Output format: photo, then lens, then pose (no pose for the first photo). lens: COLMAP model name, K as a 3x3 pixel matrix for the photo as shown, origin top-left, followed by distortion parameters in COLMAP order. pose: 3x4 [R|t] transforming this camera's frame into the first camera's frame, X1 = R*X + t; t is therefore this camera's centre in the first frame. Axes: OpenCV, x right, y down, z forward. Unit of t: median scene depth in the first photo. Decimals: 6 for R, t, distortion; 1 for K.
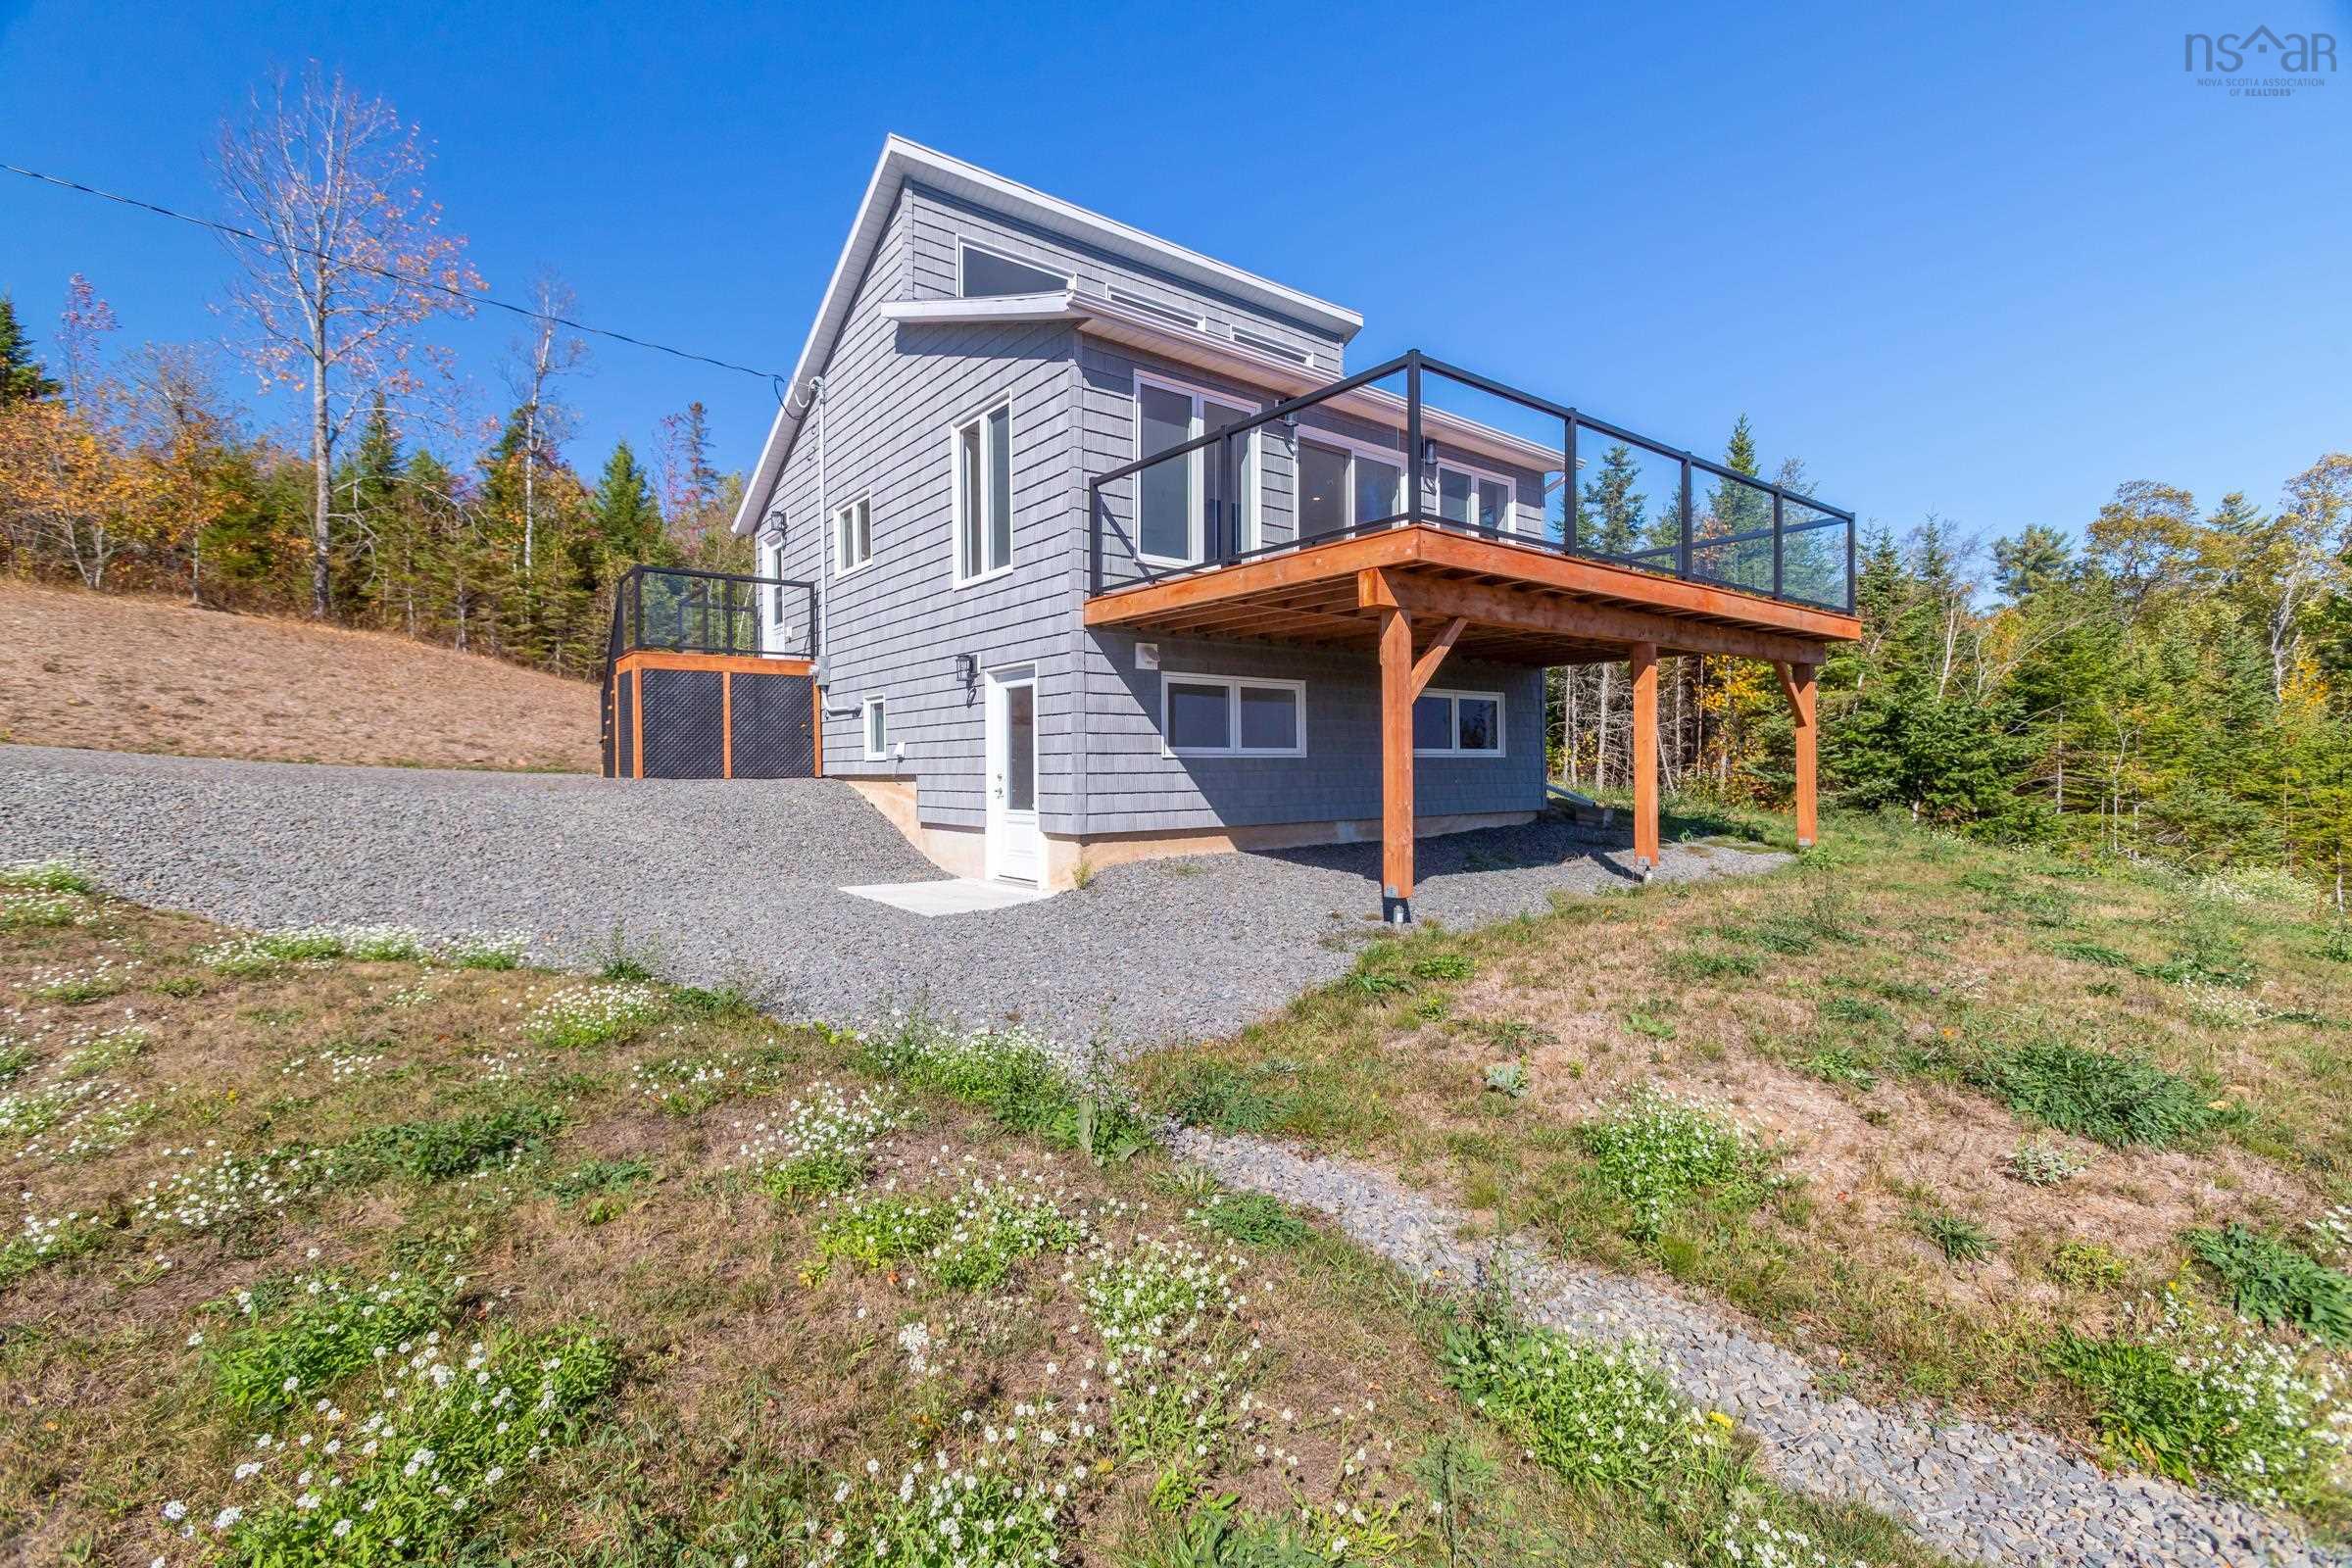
lens RADIAL K [[1039.1, 0, 1178.5], [0, 1039.1, 772.2], [0, 0, 1]] dist [-0.012849, 0.005539]
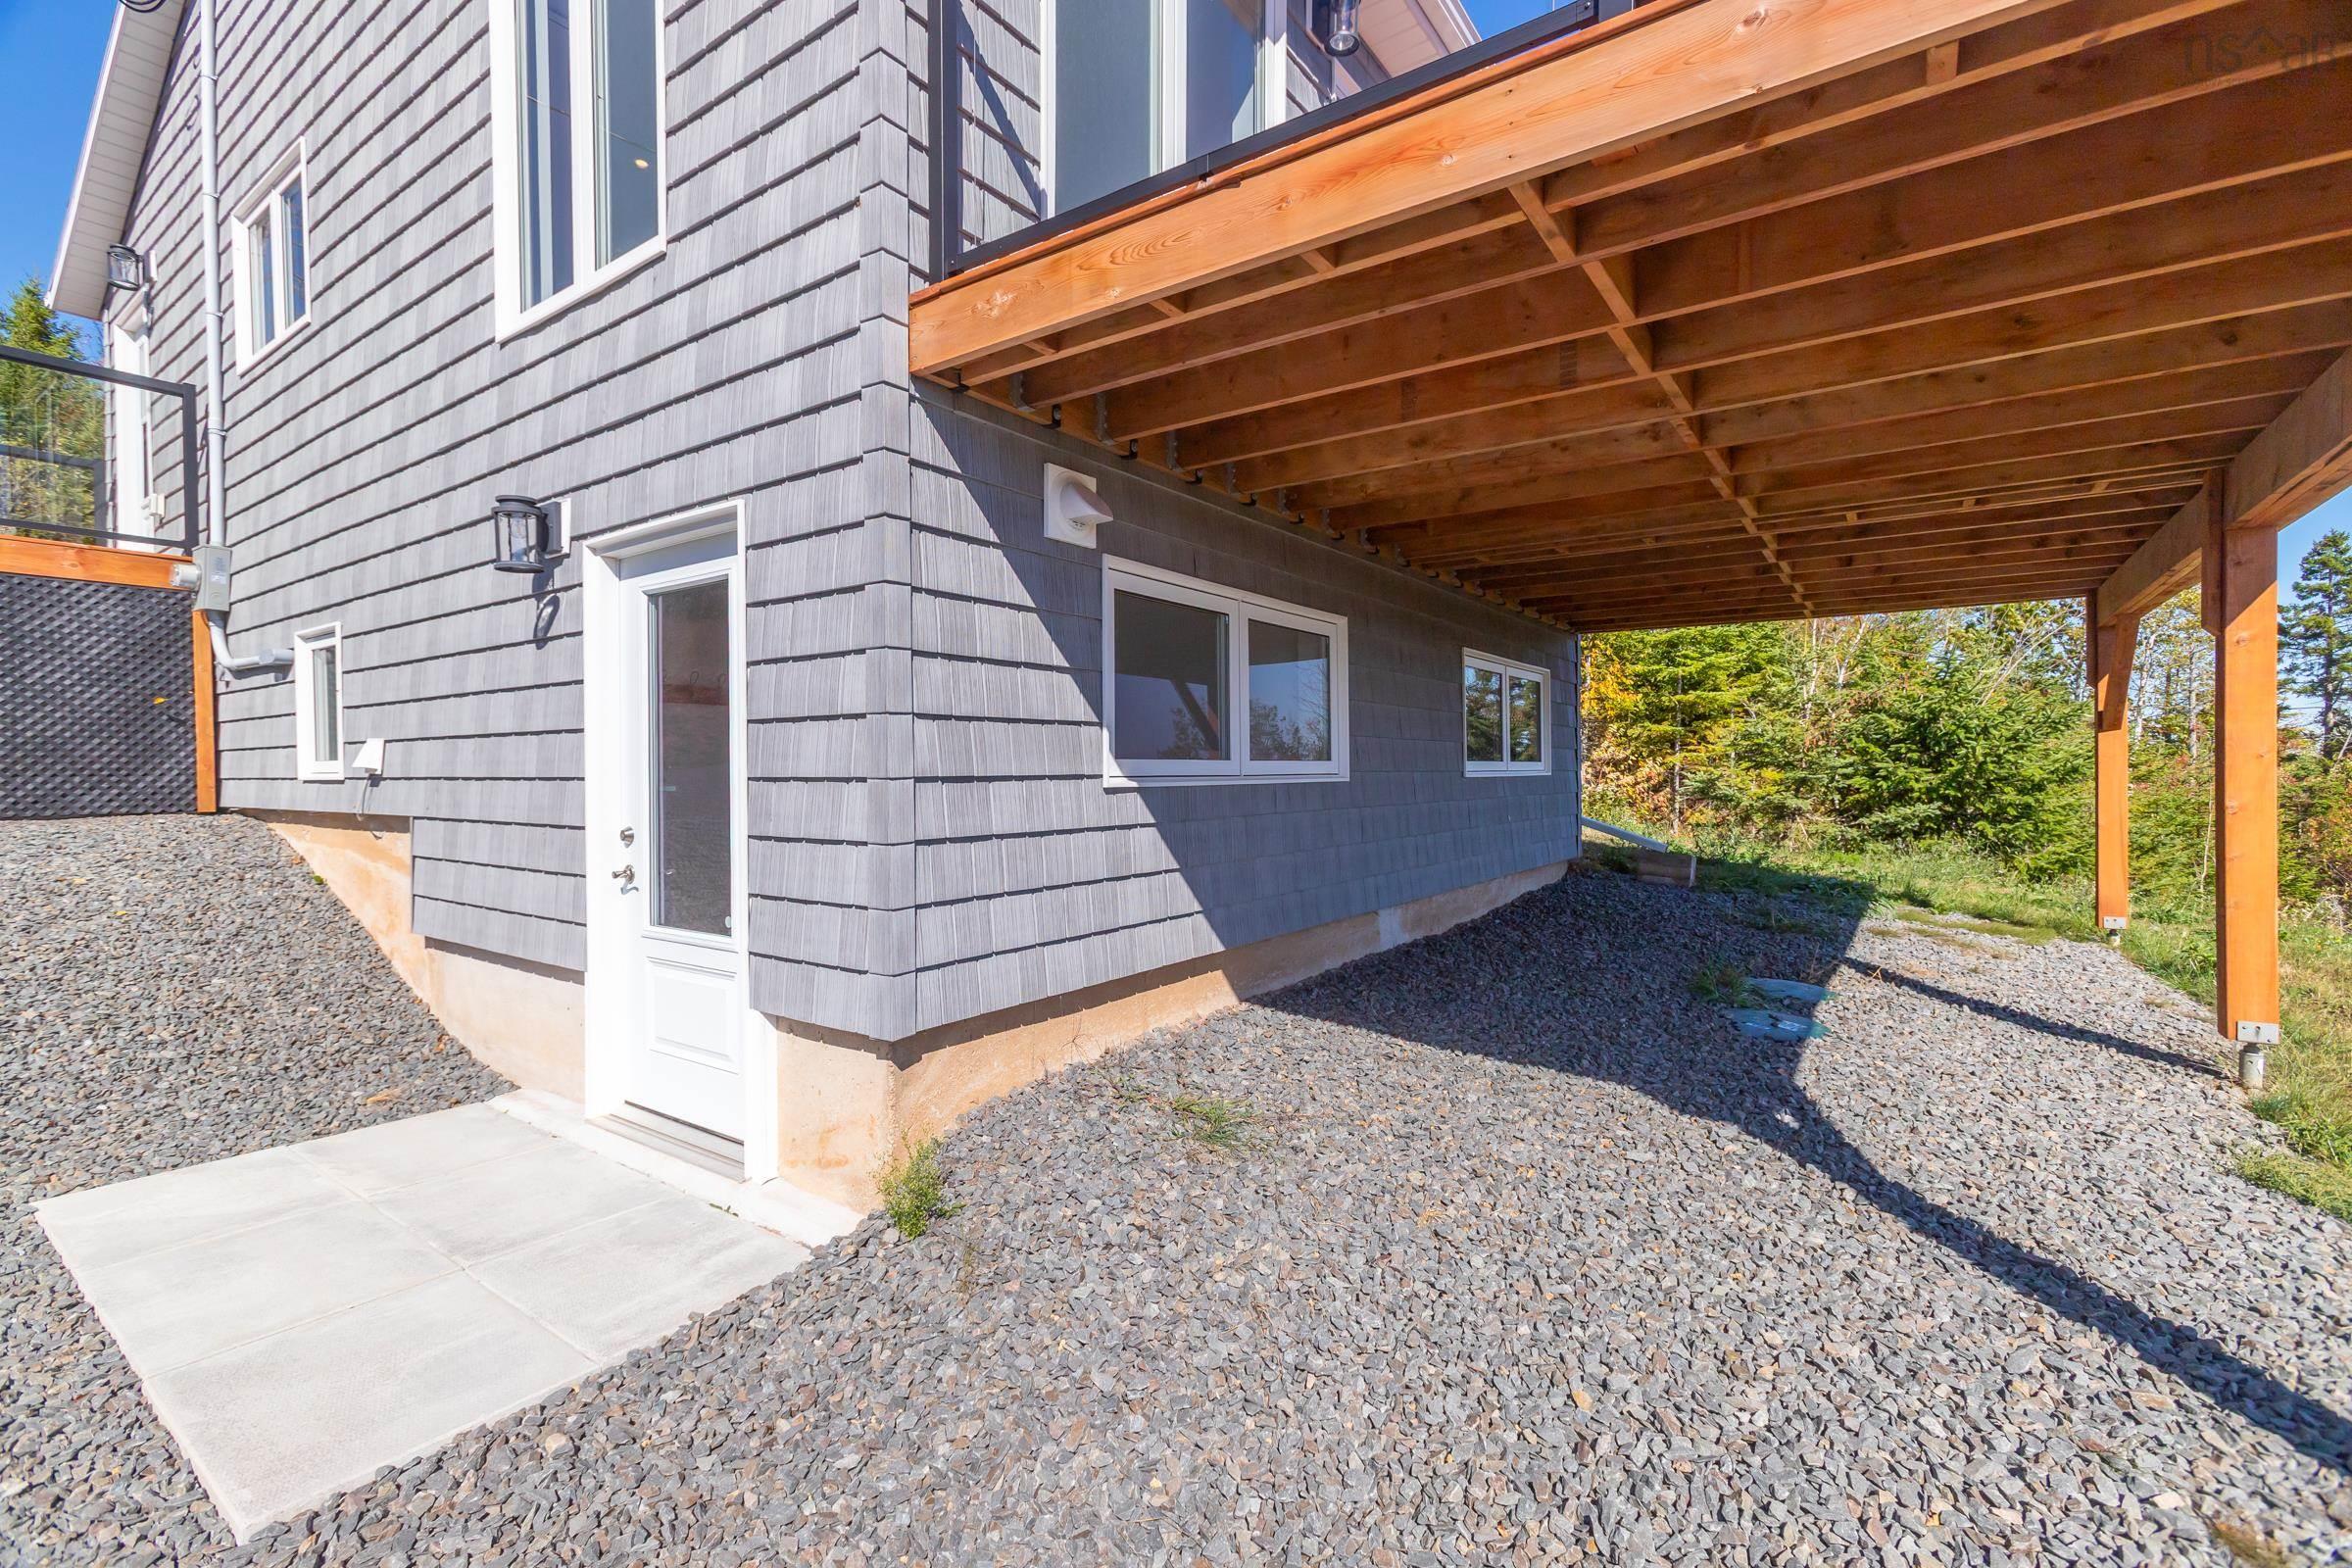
lens RADIAL K [[1039.1, 0, 1155.0], [0, 1039.1, 780.4], [0, 0, 1]] dist [-0.012849, 0.005539]
pose [[0.961348, 0.000992, 0.275333, -0.095431], [-0.002763, 0.999978, 0.006044, -0.018041], [-0.275321, -0.006572, 0.961330, 0.609037]]
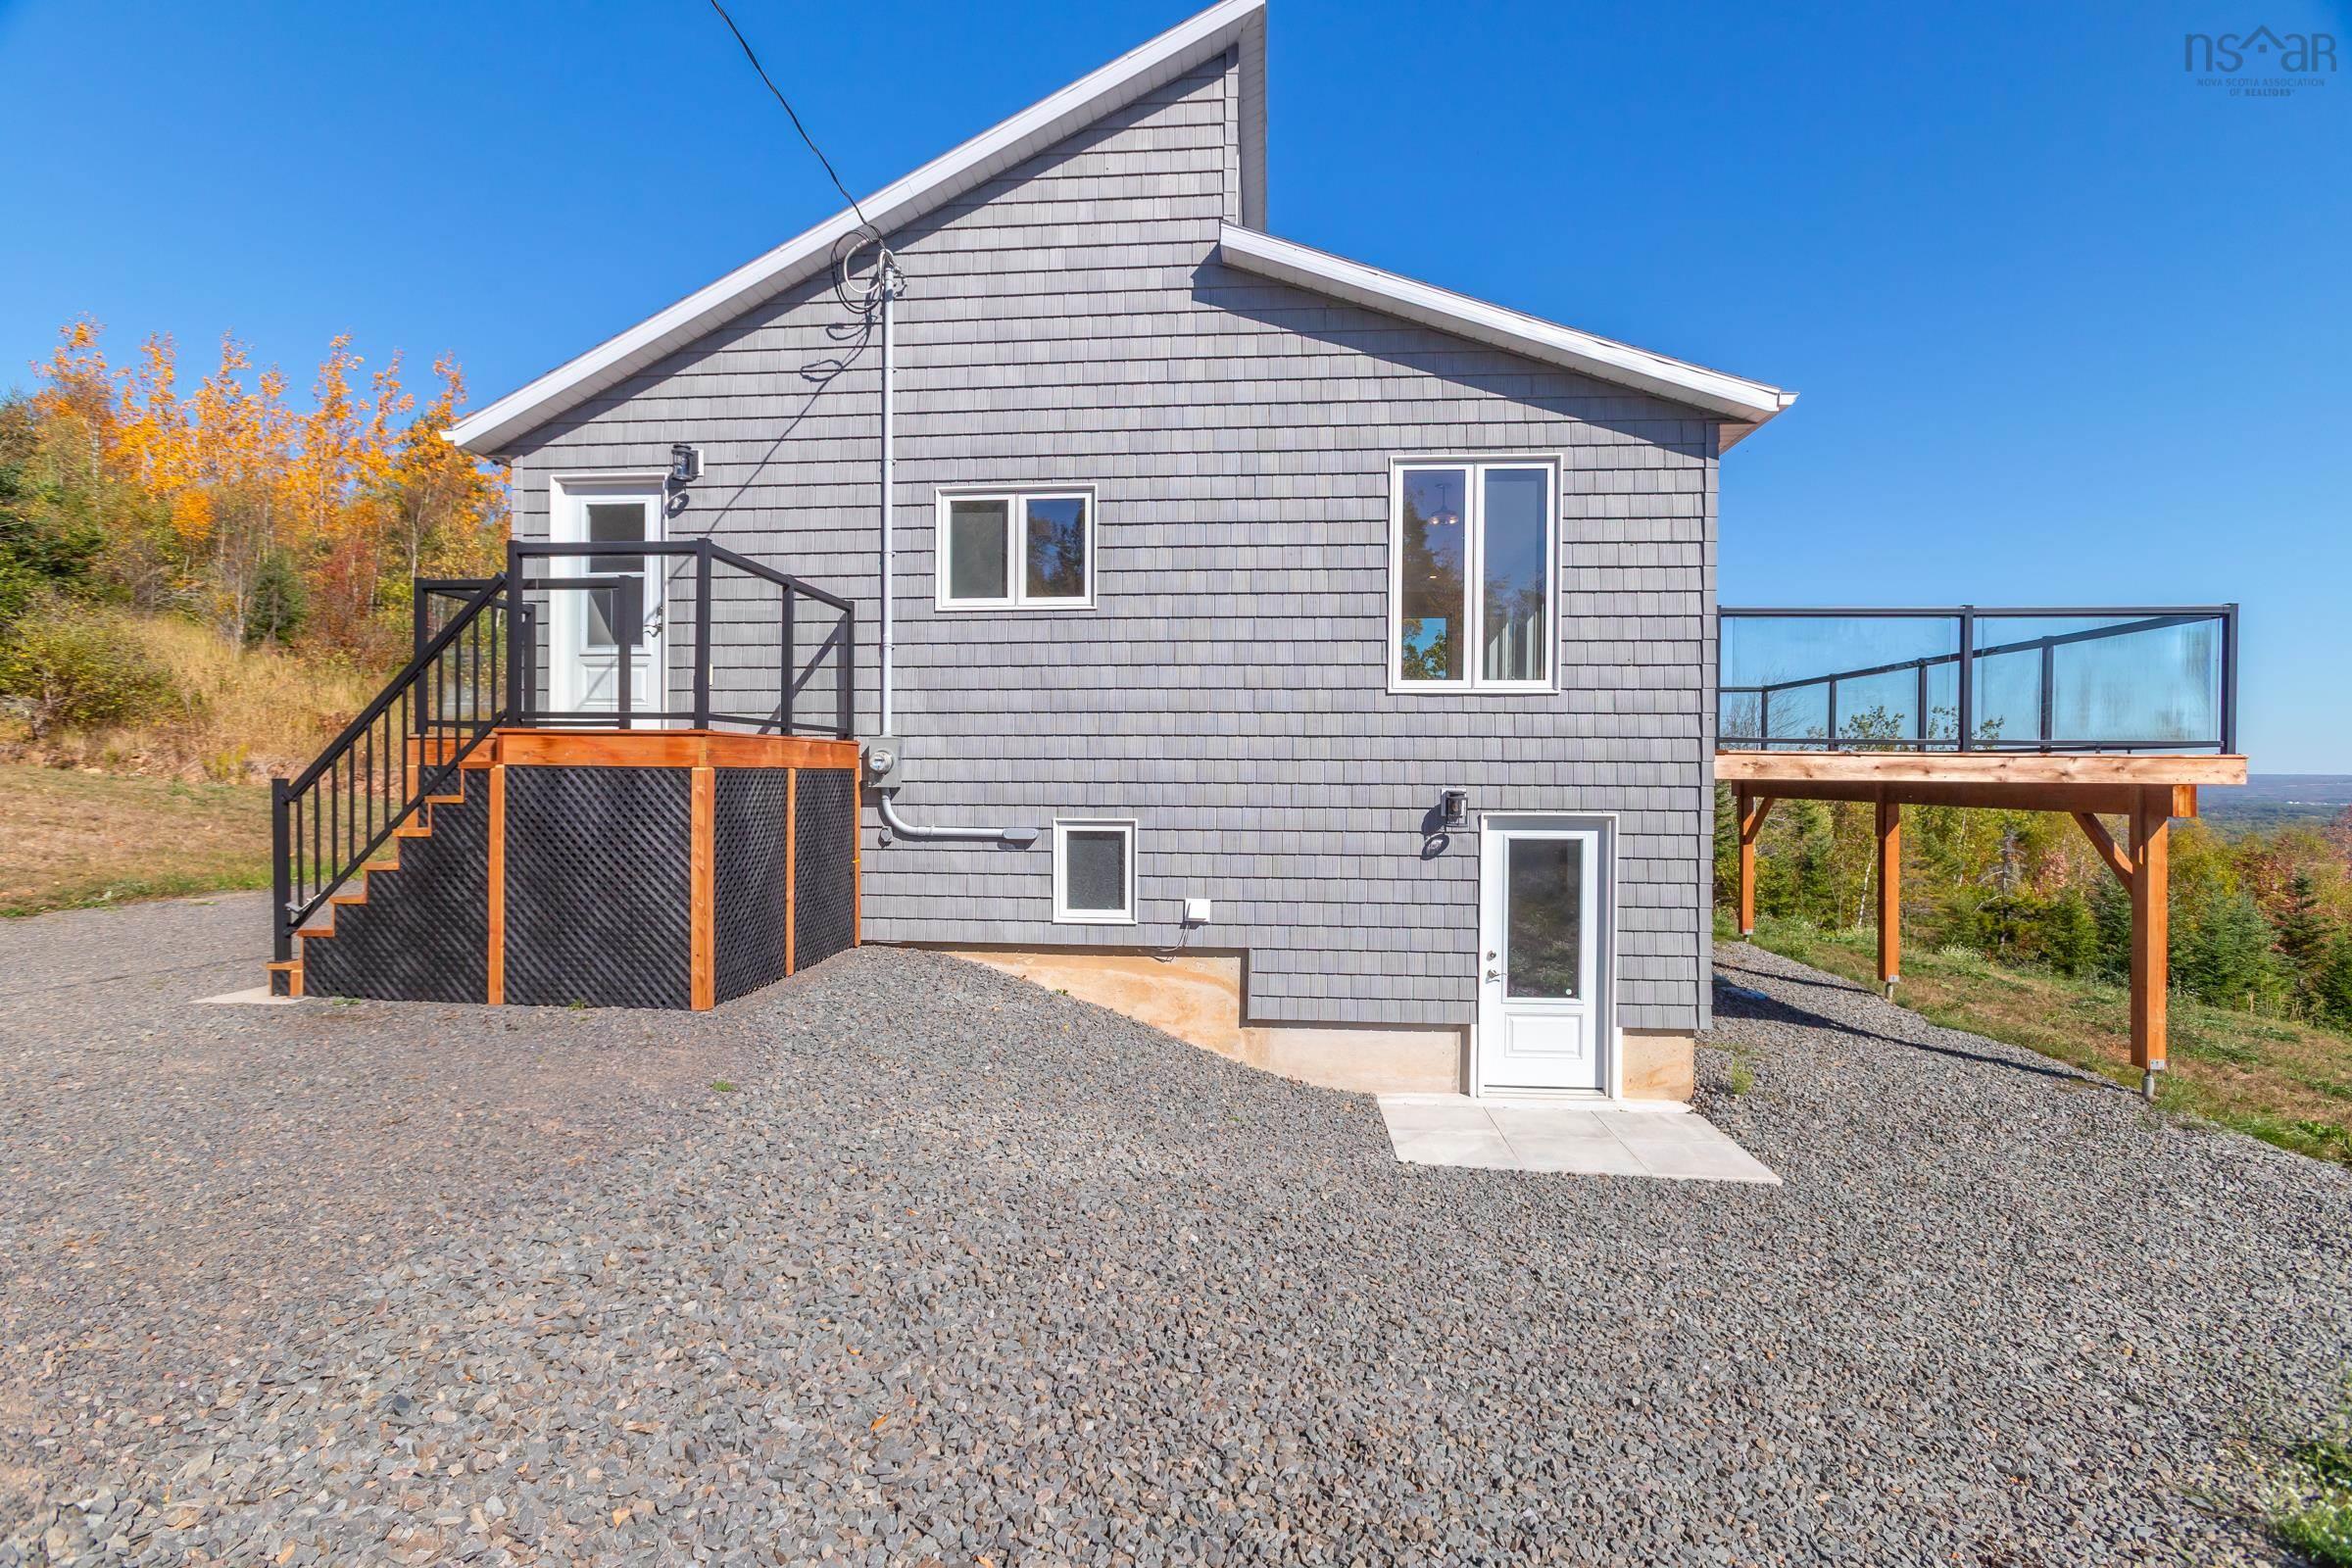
lens RADIAL K [[1039.1, 0, 1170.4], [0, 1039.1, 786.2], [0, 0, 1]] dist [-0.012849, 0.005539]
pose [[0.673314, 0.006082, 0.739332, -0.902210], [-0.010260, 0.999947, 0.001119, -0.118372], [-0.739286, -0.008339, 0.673340, 0.681004]]
